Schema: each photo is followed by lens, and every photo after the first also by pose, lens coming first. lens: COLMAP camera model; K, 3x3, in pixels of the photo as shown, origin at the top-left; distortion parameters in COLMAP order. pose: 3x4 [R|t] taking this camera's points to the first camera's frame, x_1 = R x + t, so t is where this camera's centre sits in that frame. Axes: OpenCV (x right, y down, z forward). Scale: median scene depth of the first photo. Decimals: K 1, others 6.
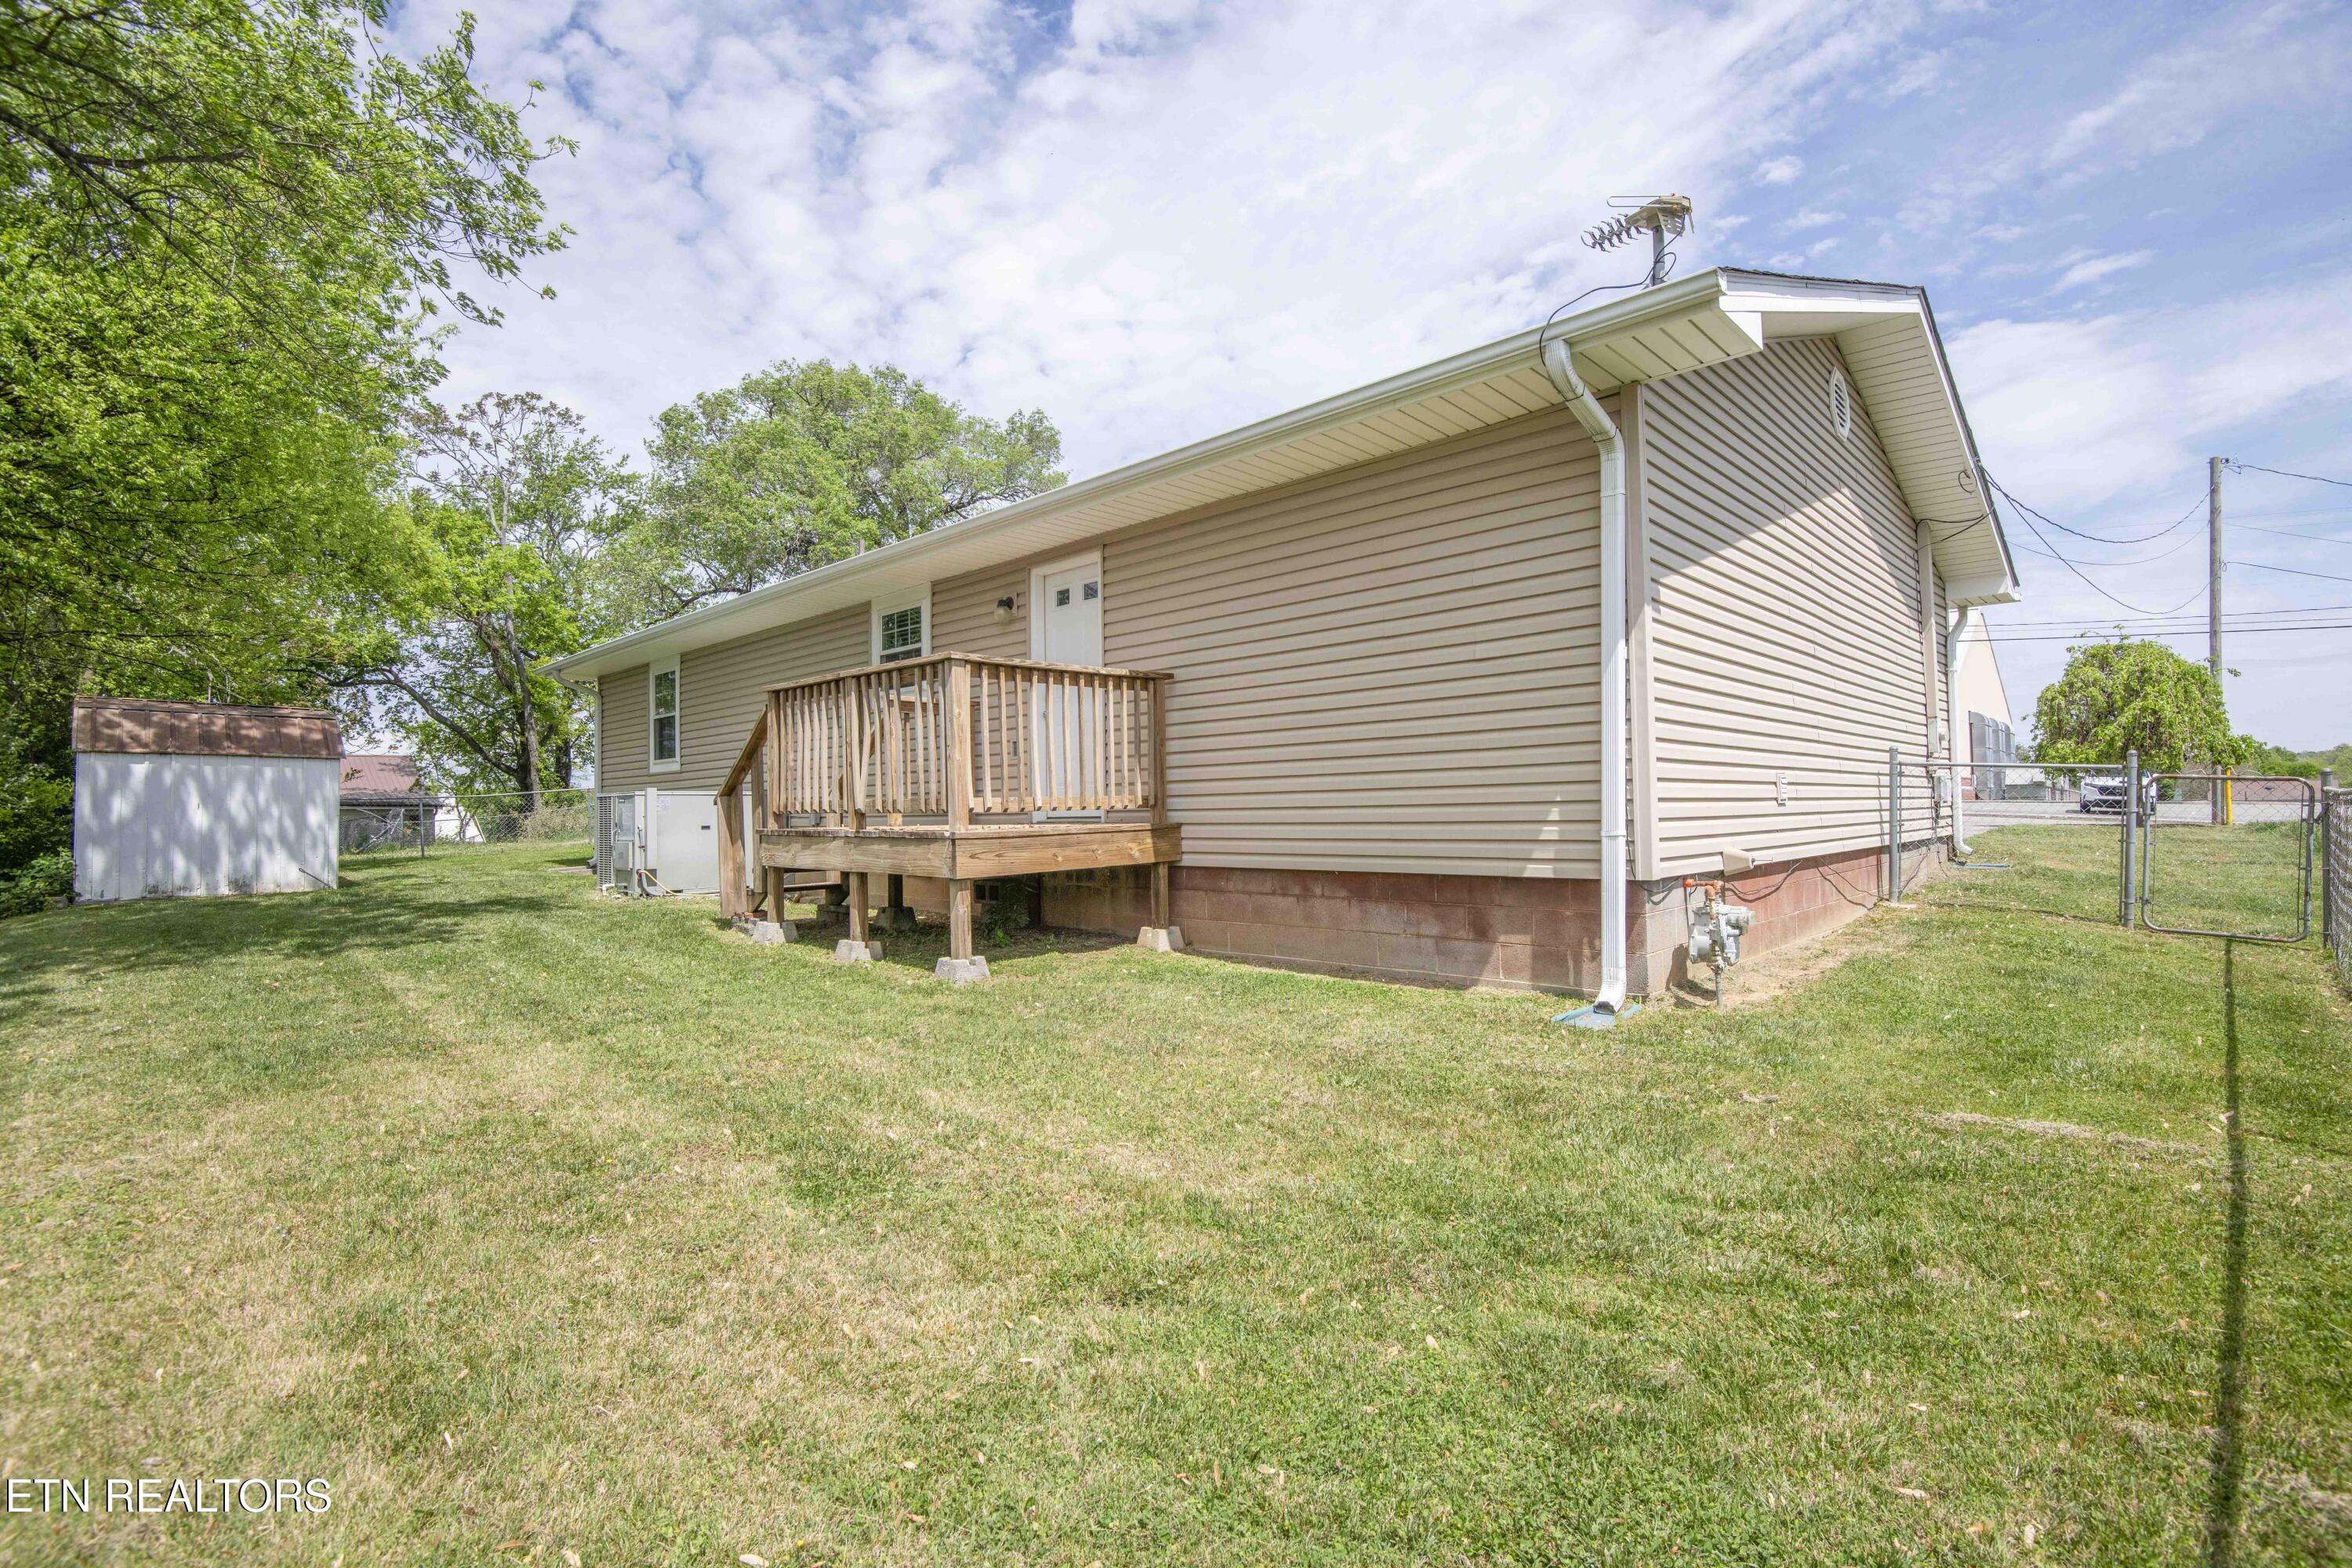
lens RADIAL K [[1086.6, 0, 1161.4], [0, 1086.6, 802.5], [0, 0, 1]] dist [-0.019641, -0.014257]
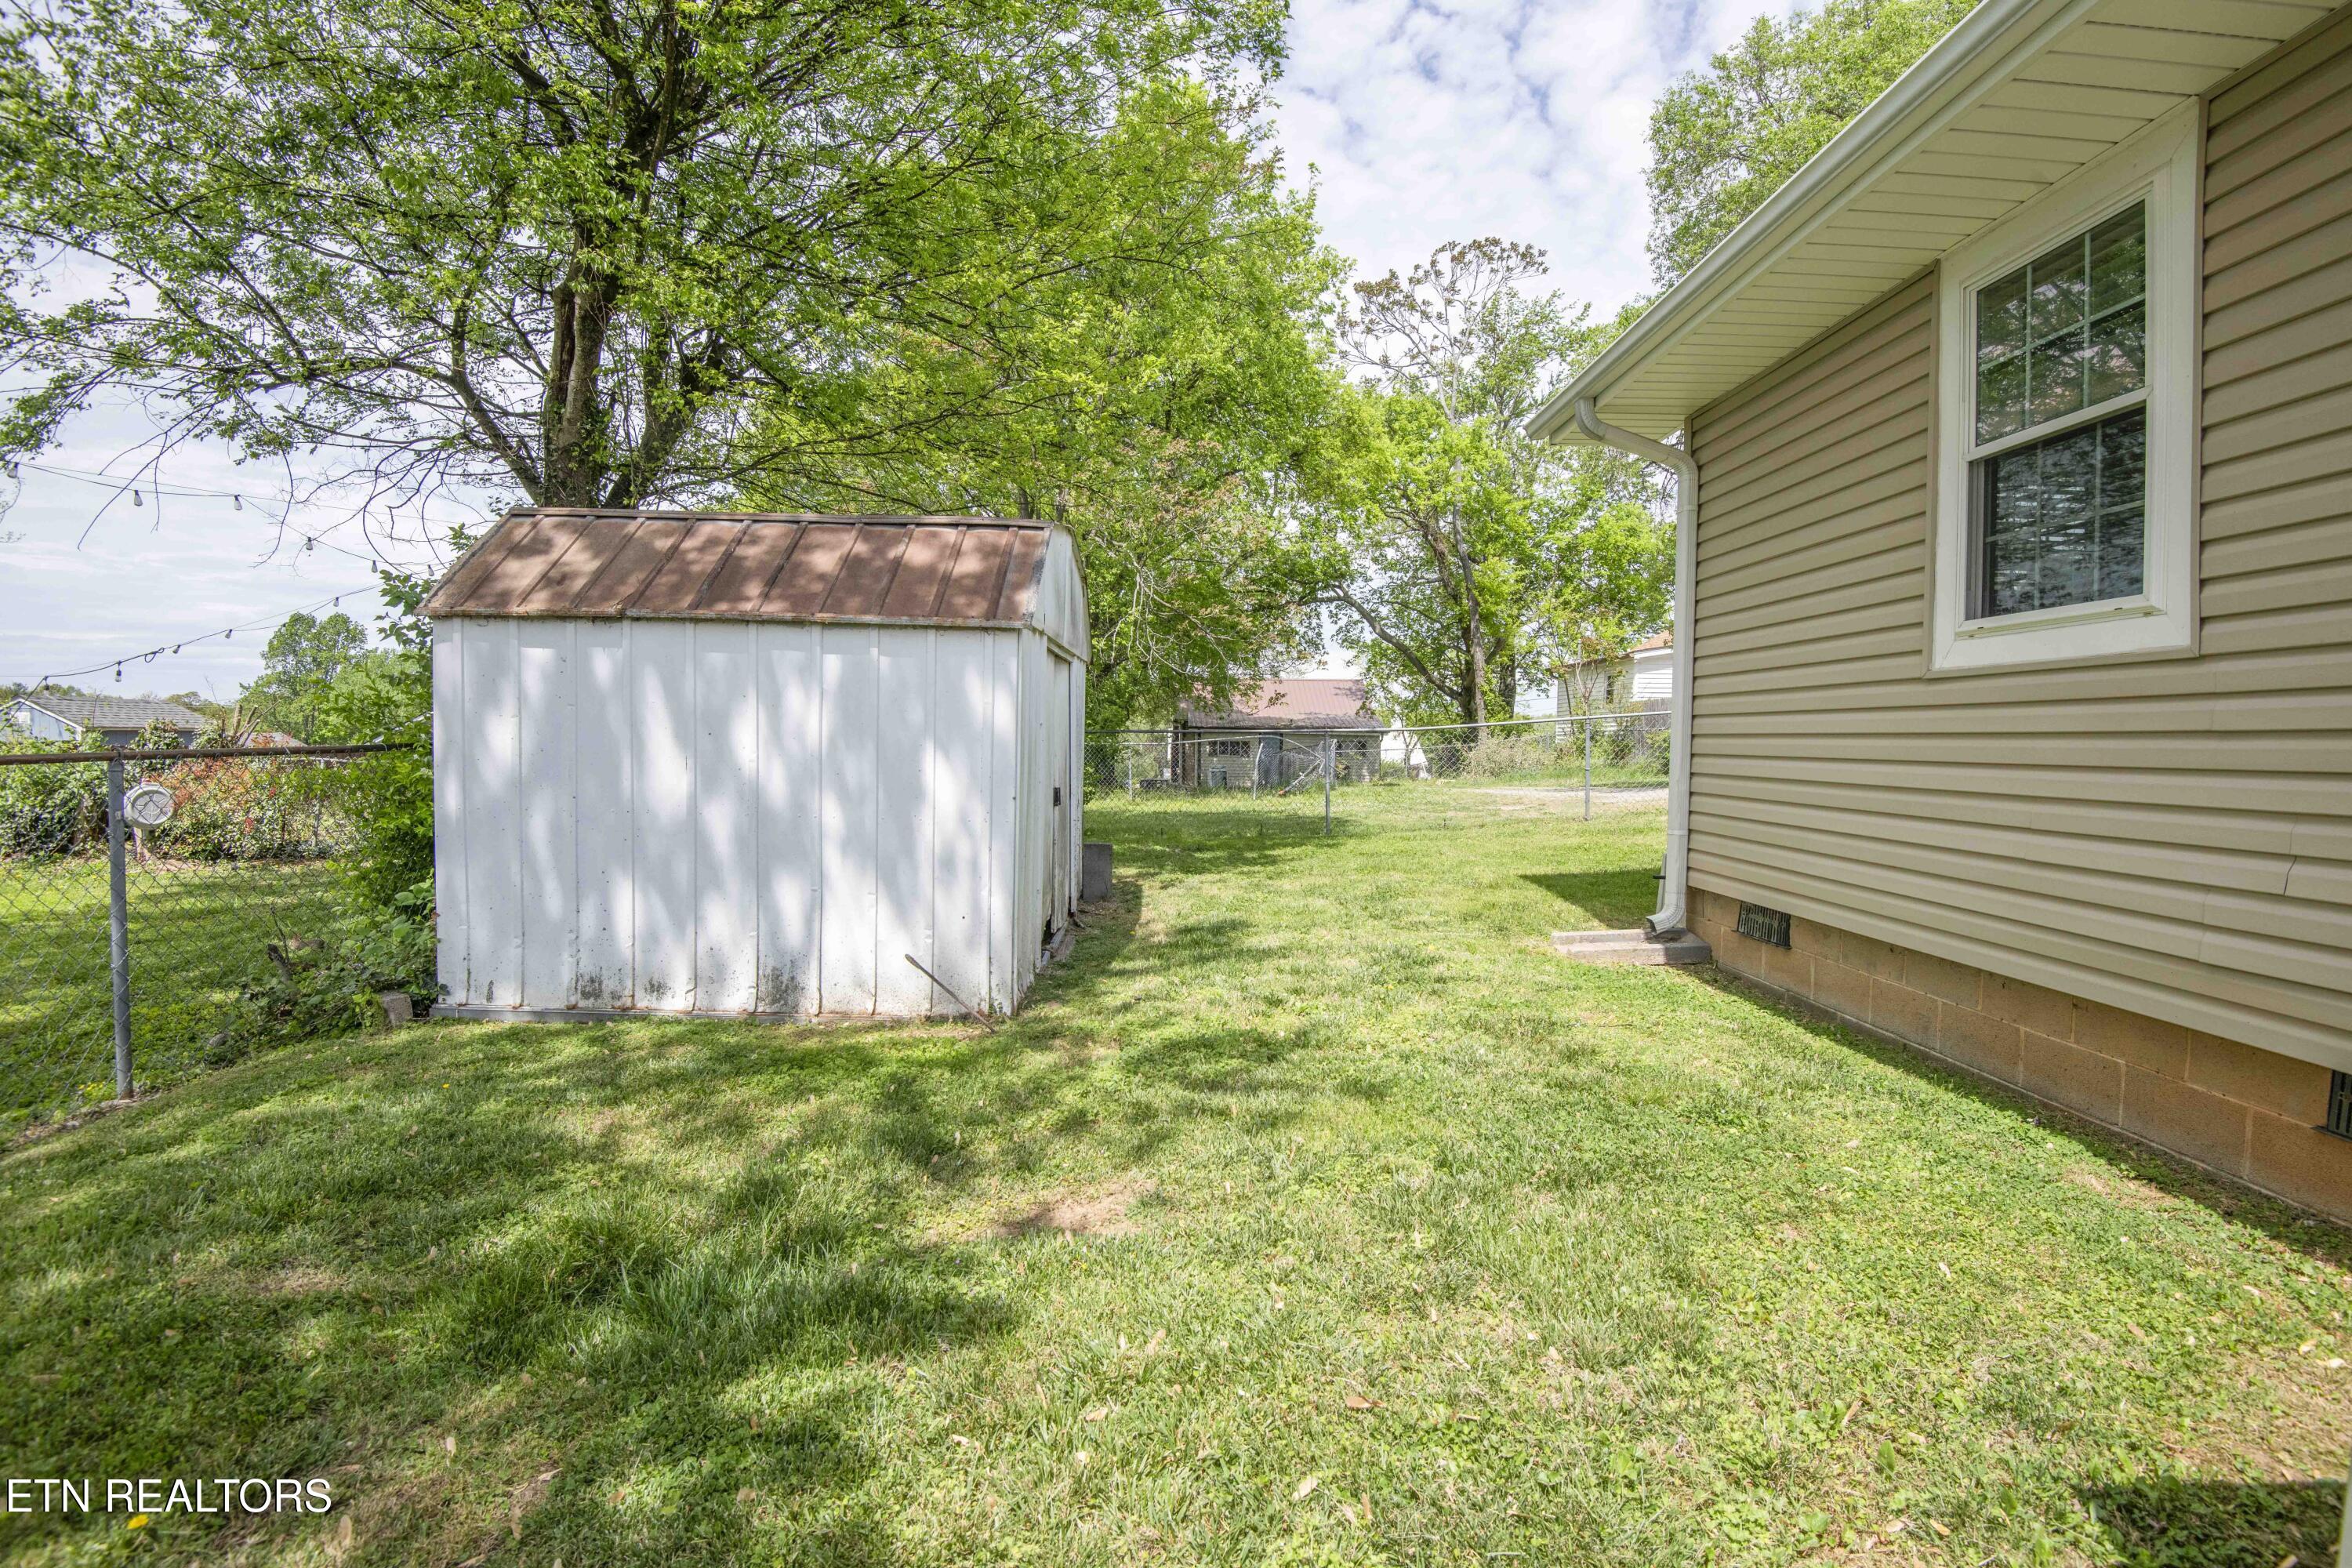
lens RADIAL K [[1086.6, 0, 1170.9], [0, 1086.6, 783.8], [0, 0, 1]] dist [-0.019641, -0.014257]
pose [[0.699061, 0.055480, -0.712906, -0.137583], [-0.019910, 0.998109, 0.058152, -0.003419], [0.714785, -0.026458, 0.698844, 0.225484]]
